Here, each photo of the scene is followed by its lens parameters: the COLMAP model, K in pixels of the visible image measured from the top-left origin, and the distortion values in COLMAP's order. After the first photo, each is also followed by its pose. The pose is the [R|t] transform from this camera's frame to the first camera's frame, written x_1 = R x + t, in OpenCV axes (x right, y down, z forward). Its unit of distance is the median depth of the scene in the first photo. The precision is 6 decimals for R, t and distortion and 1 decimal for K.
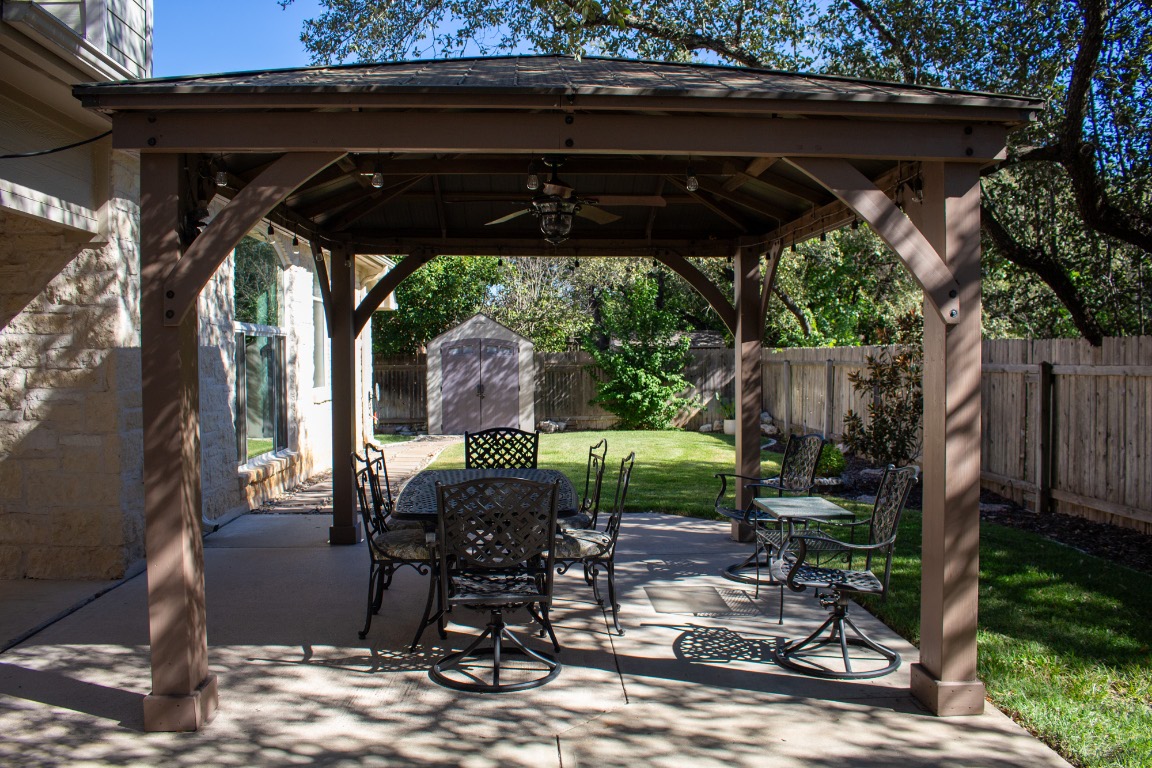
lens RADIAL K [[958.5, 0, 576.0], [0, 958.5, 384.0], [0, 0, 1]] dist [-0.158595, 0.124231]
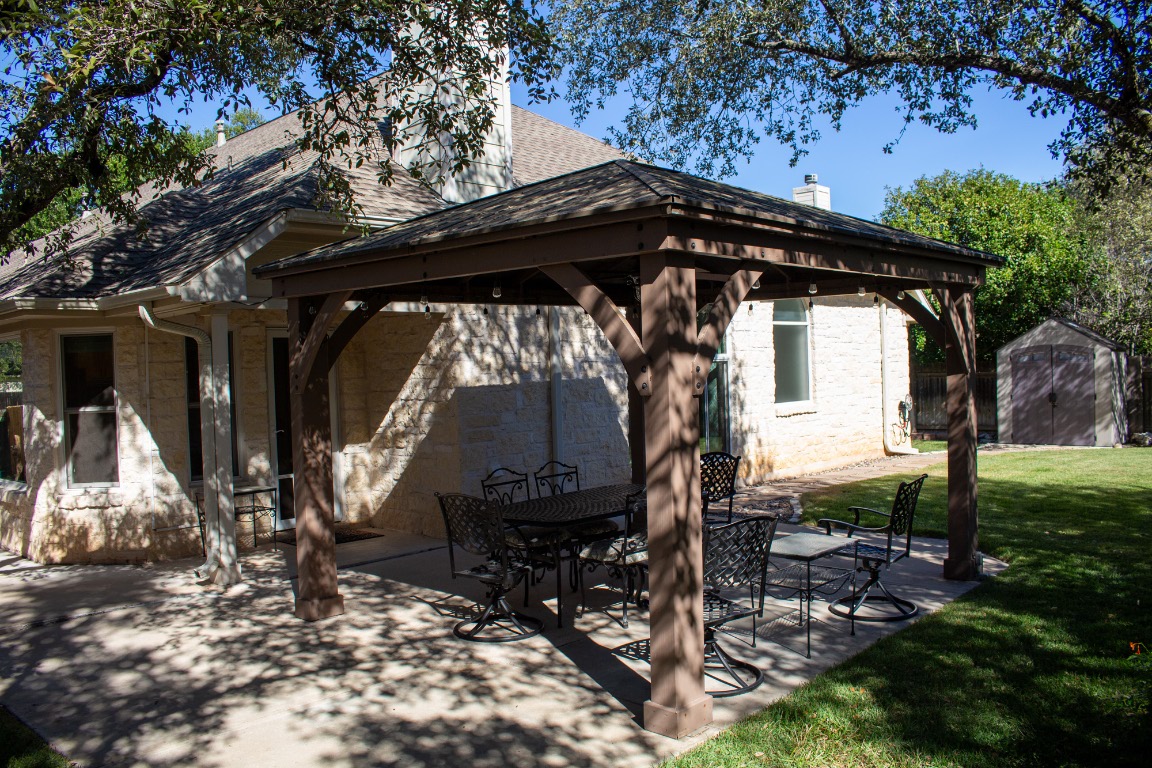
lens RADIAL K [[943.4, 0, 576.0], [0, 943.4, 384.0], [0, 0, 1]] dist [-0.161949, 0.131634]
pose [[0.700240, 0.002630, -0.713903, 0.740318], [0.003932, 0.999964, 0.007541, -0.056483], [0.713897, -0.008088, 0.700204, 0.071112]]
